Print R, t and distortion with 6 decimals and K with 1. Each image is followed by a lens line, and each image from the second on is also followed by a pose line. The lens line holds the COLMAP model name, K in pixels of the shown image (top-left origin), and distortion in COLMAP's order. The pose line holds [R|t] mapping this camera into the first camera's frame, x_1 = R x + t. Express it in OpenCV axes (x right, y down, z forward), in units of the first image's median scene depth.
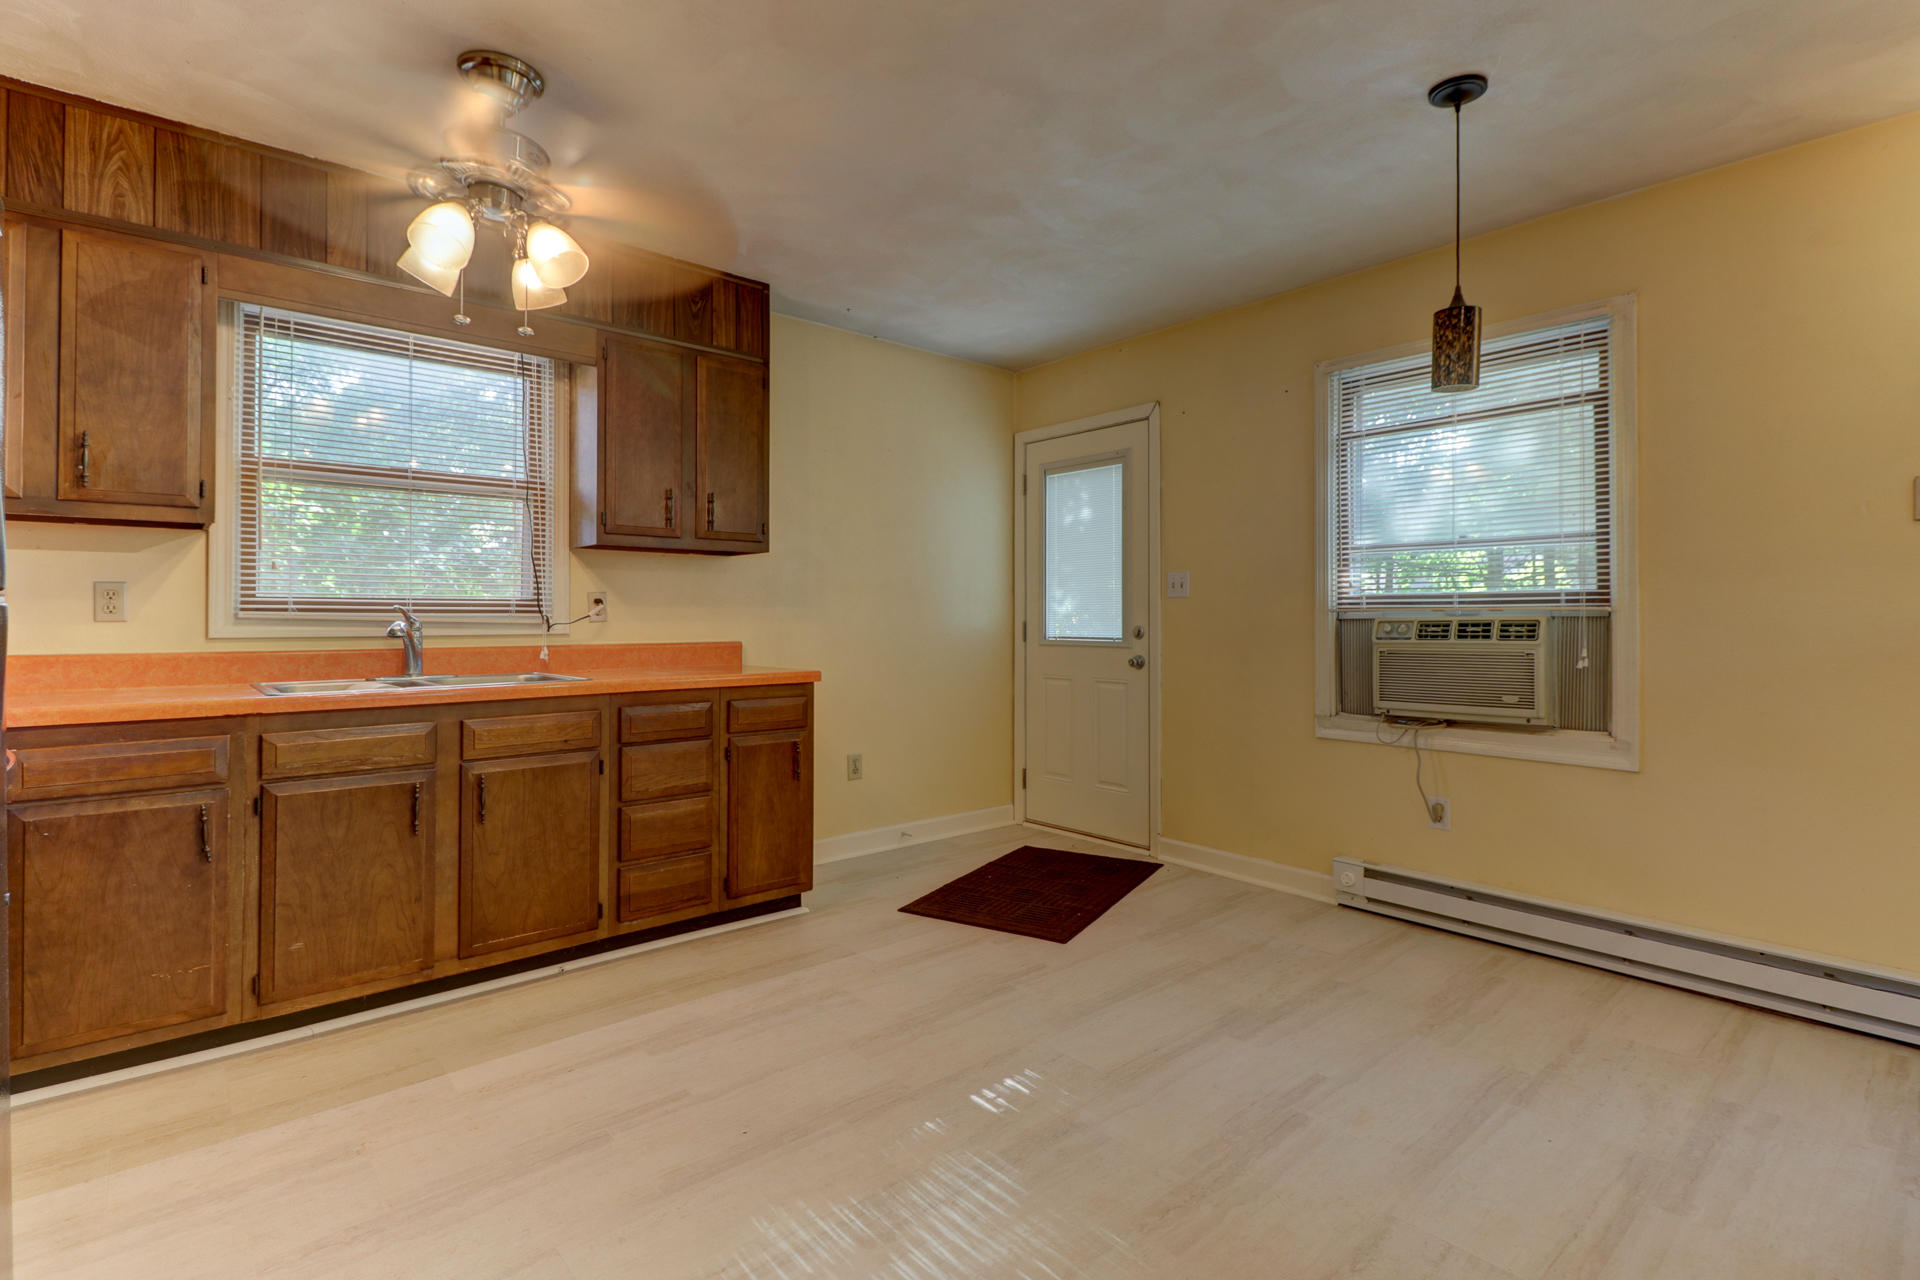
lens RADIAL K [[896.7, 0, 943.8], [0, 896.7, 607.1], [0, 0, 1]] dist [0.015384, -0.012117]
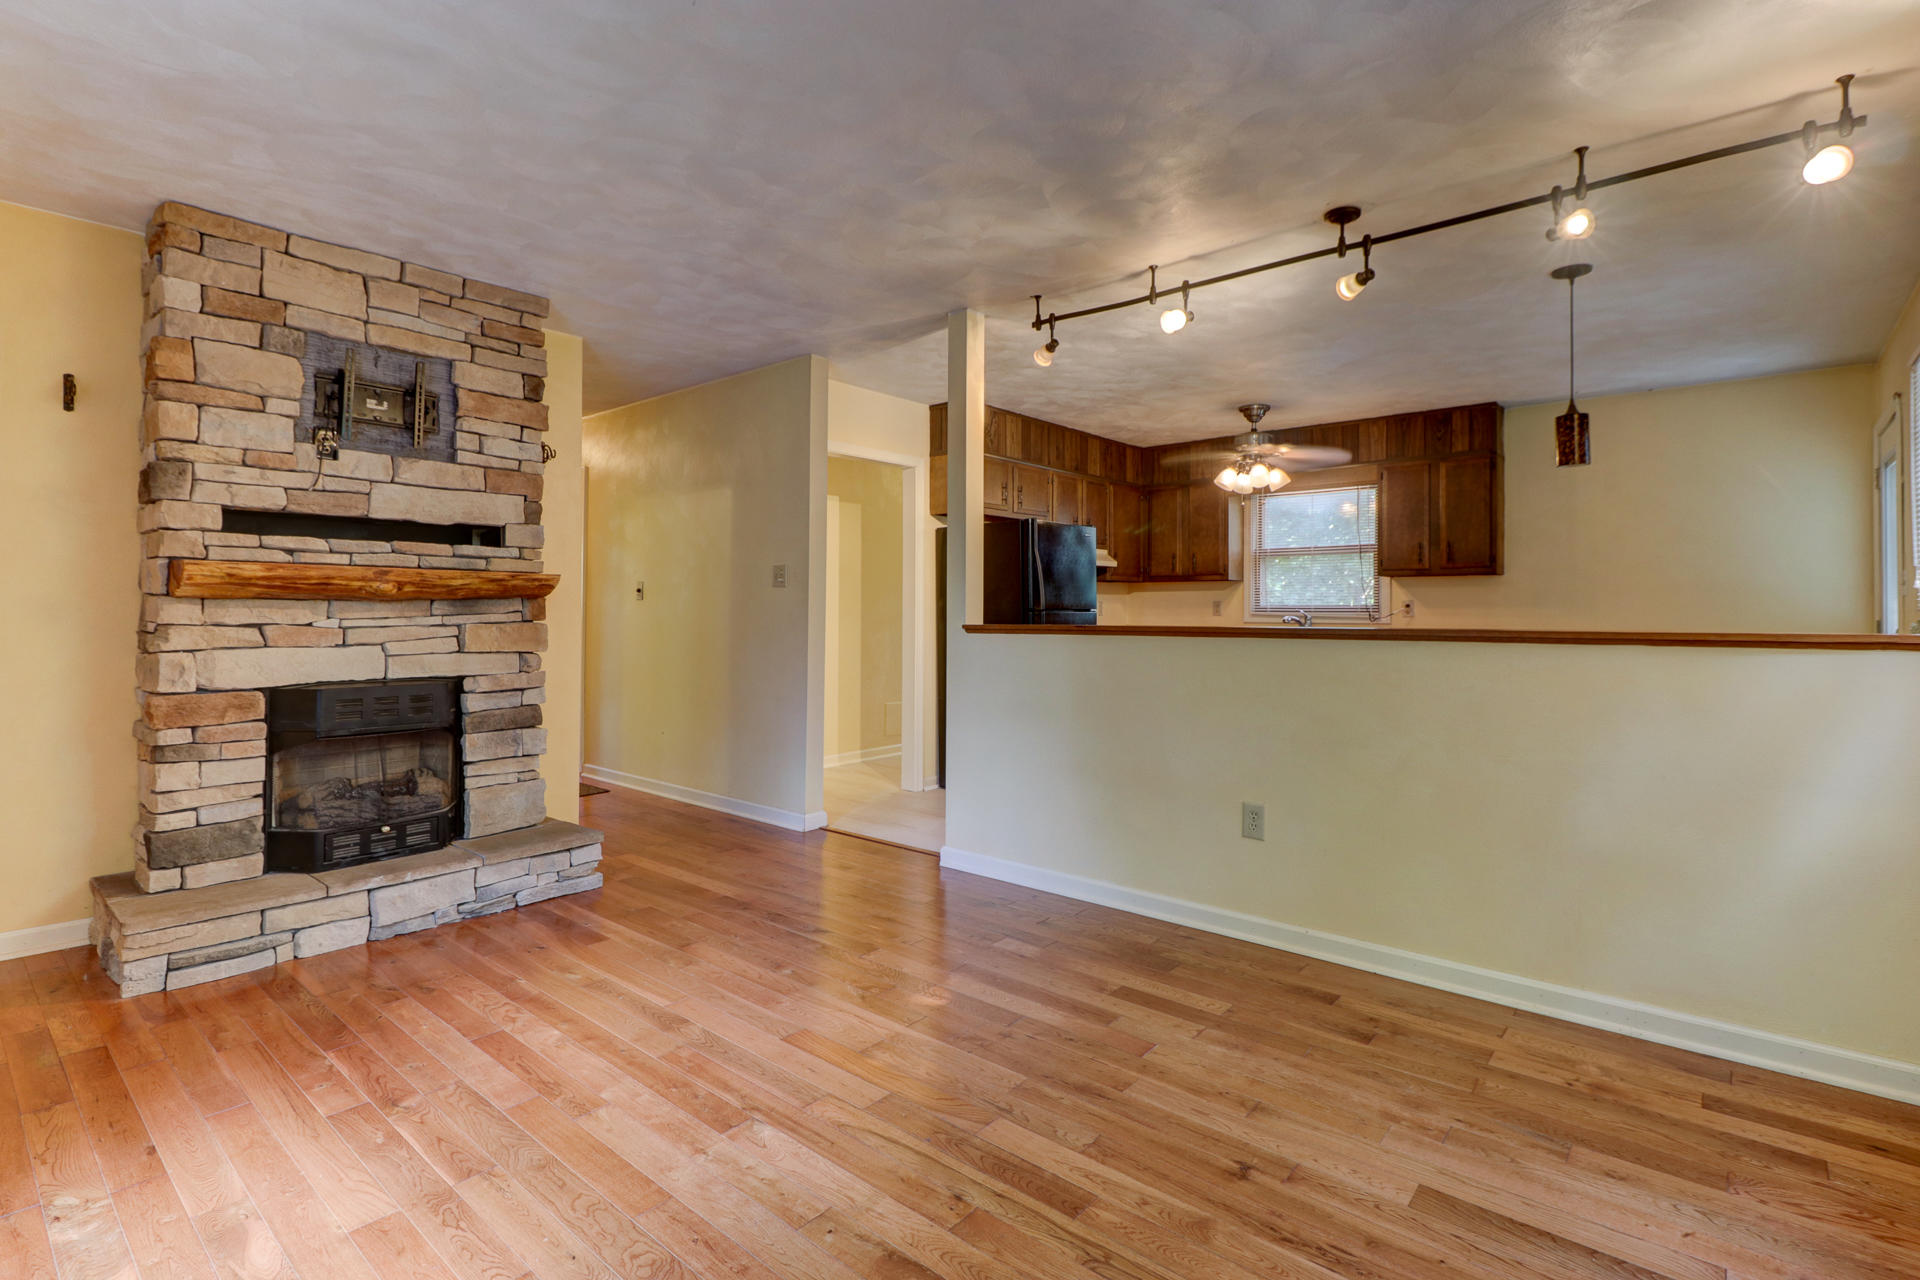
lens RADIAL K [[896.7, 0, 943.8], [0, 896.7, 607.1], [0, 0, 1]] dist [0.015384, -0.012117]
pose [[0.152800, -0.003451, -0.988251, 1.421722], [0.010148, 0.999947, -0.001923, -0.011181], [0.988205, -0.009735, 0.152827, -0.218380]]
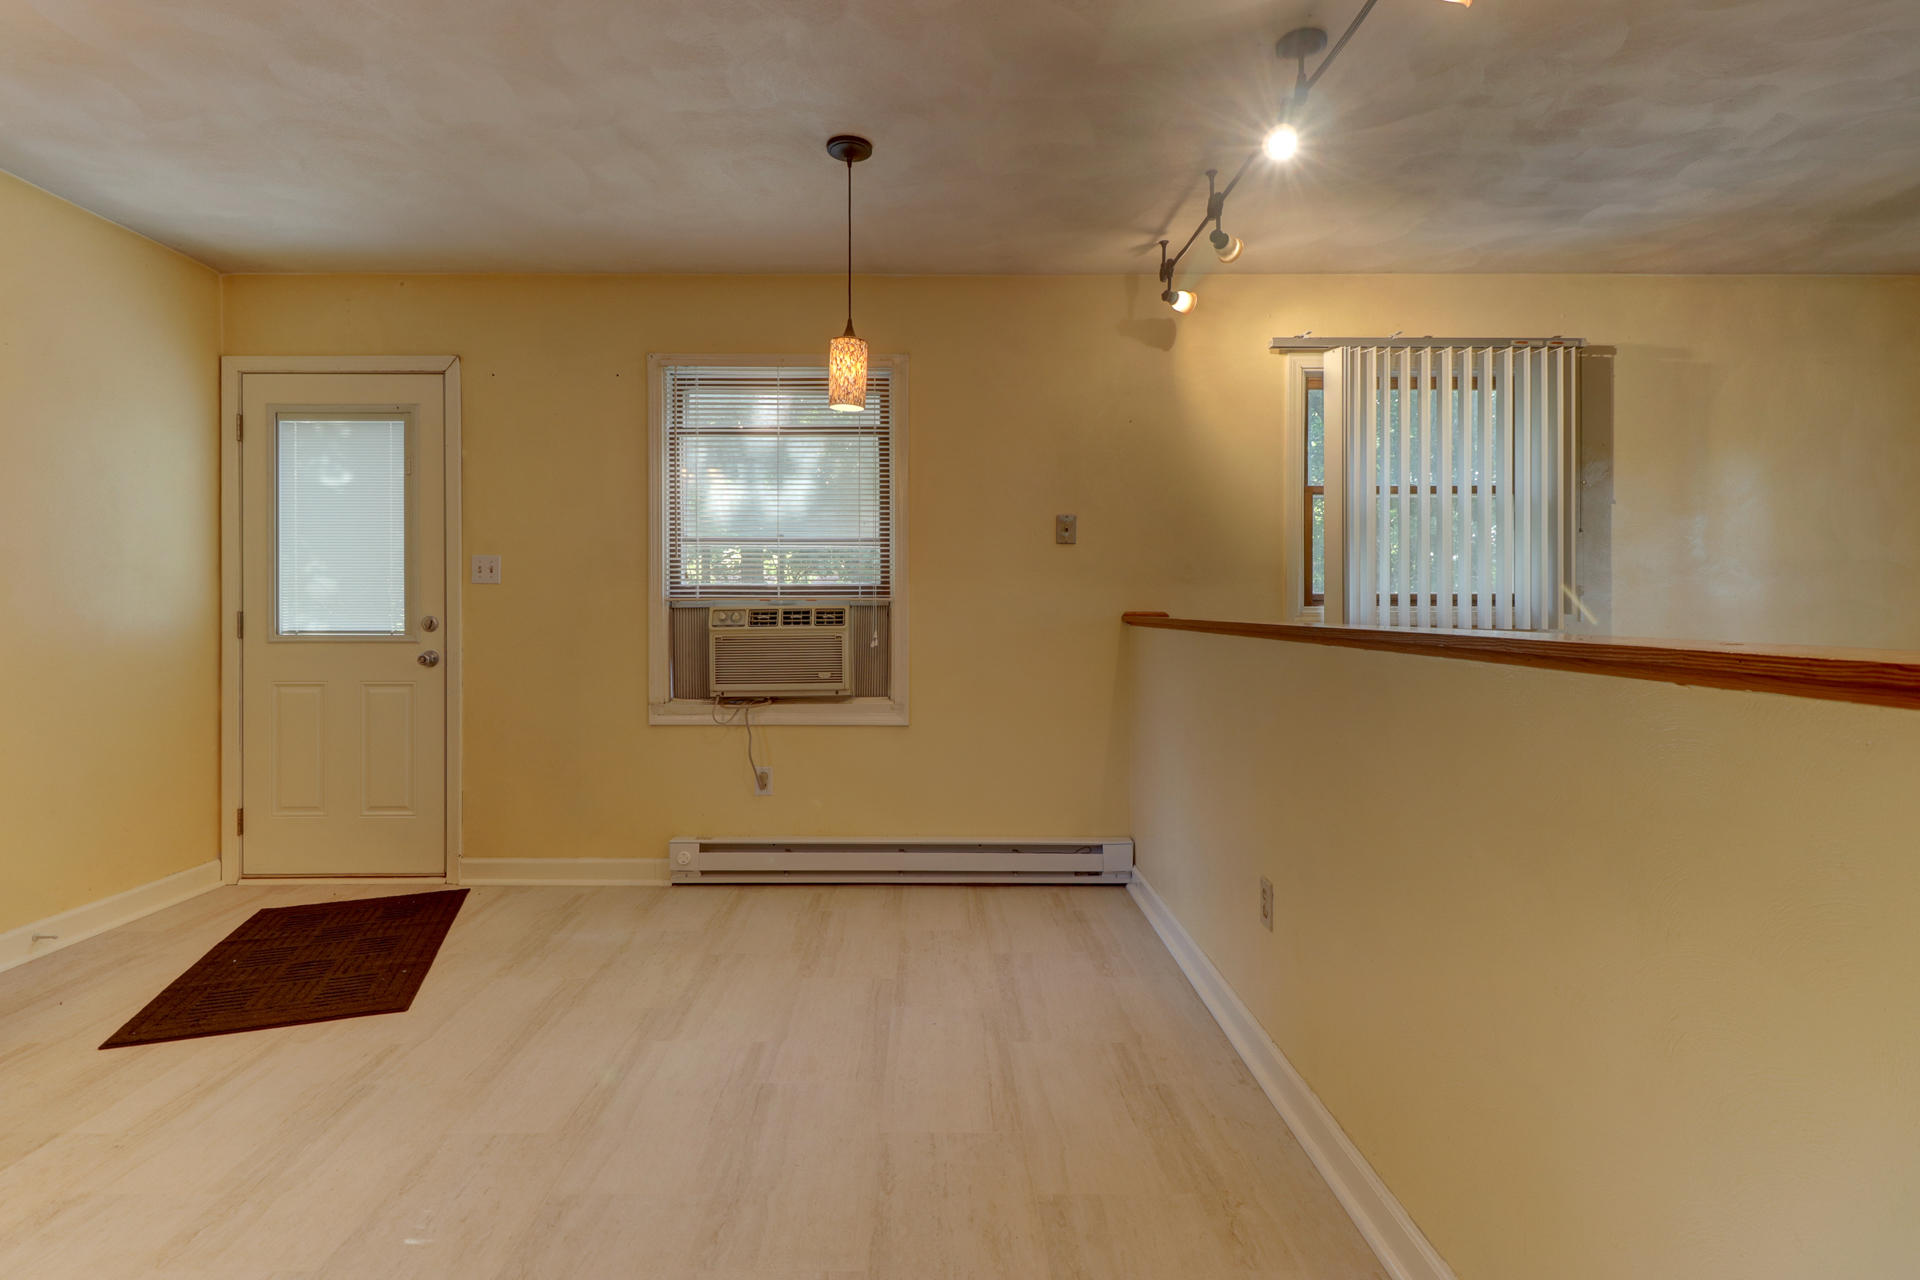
lens RADIAL K [[896.7, 0, 943.8], [0, 896.7, 607.1], [0, 0, 1]] dist [0.015384, -0.012117]
pose [[0.649537, 0.000970, 0.760329, -0.169268], [-0.009447, 0.999932, 0.006795, 0.003102], [-0.760271, -0.011597, 0.649502, 0.116315]]
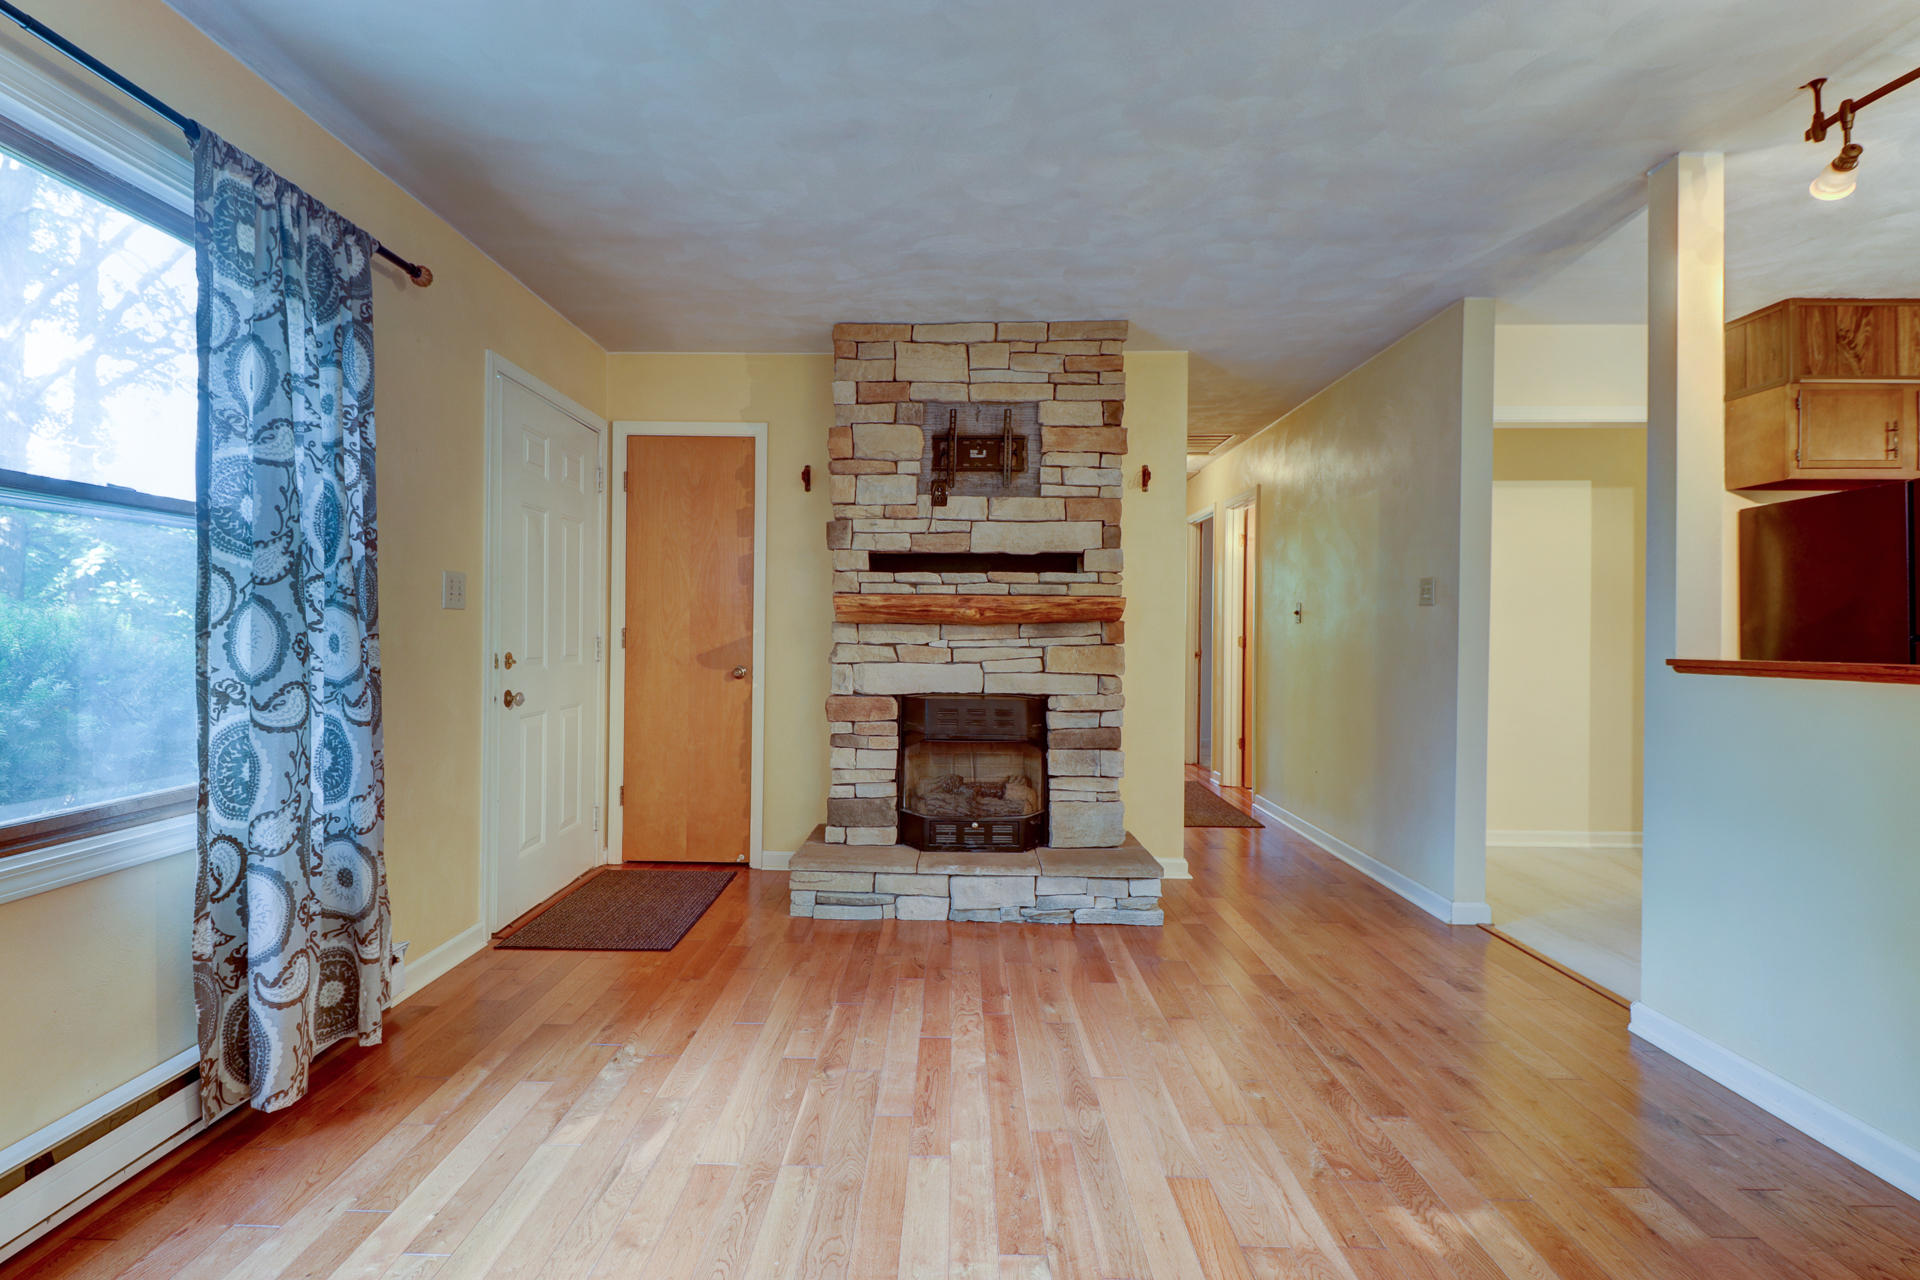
lens RADIAL K [[881.7, 0, 936.0], [0, 881.7, 631.3], [0, 0, 1]] dist [0.017056, -0.011940]
pose [[-0.666726, -0.004160, -0.745292, 1.188824], [0.003402, 0.999957, -0.008625, -0.008372], [0.745295, -0.008287, -0.666683, 0.046369]]
